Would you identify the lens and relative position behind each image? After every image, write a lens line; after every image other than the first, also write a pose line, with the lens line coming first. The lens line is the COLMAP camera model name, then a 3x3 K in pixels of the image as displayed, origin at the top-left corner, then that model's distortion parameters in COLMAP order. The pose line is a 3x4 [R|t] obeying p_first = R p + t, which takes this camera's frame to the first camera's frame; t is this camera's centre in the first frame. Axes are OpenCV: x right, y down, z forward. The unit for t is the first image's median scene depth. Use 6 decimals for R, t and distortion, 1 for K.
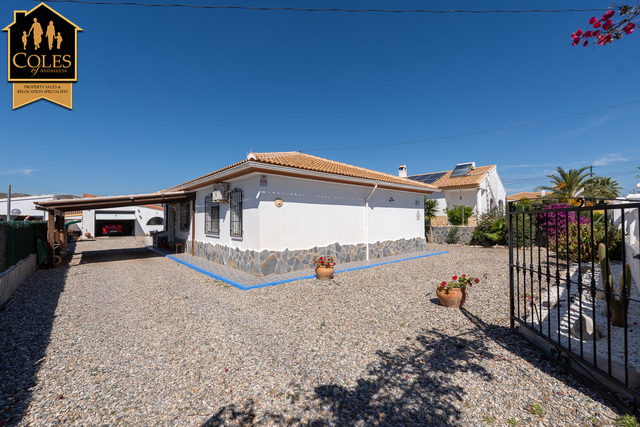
lens RADIAL K [[266.7, 0, 318.4], [0, 266.7, 213.2], [0, 0, 1]] dist [-0.004635, -0.001155]
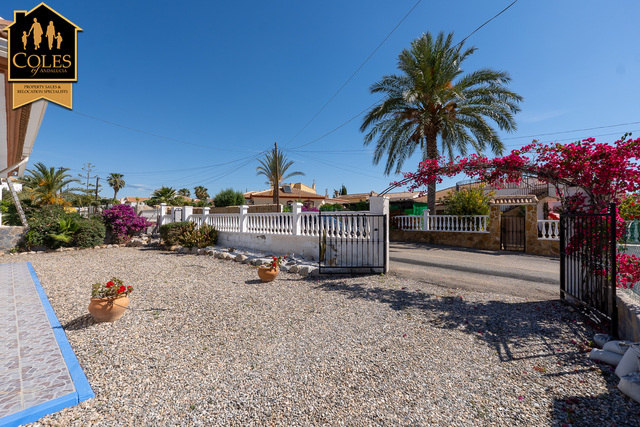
lens RADIAL K [[266.7, 0, 317.9], [0, 266.7, 216.6], [0, 0, 1]] dist [-0.004635, -0.001155]
pose [[-0.150948, 0.012869, 0.988458, -0.476058], [-0.030482, 0.999379, -0.017666, 0.015130], [-0.988072, -0.032797, -0.150462, 0.495821]]
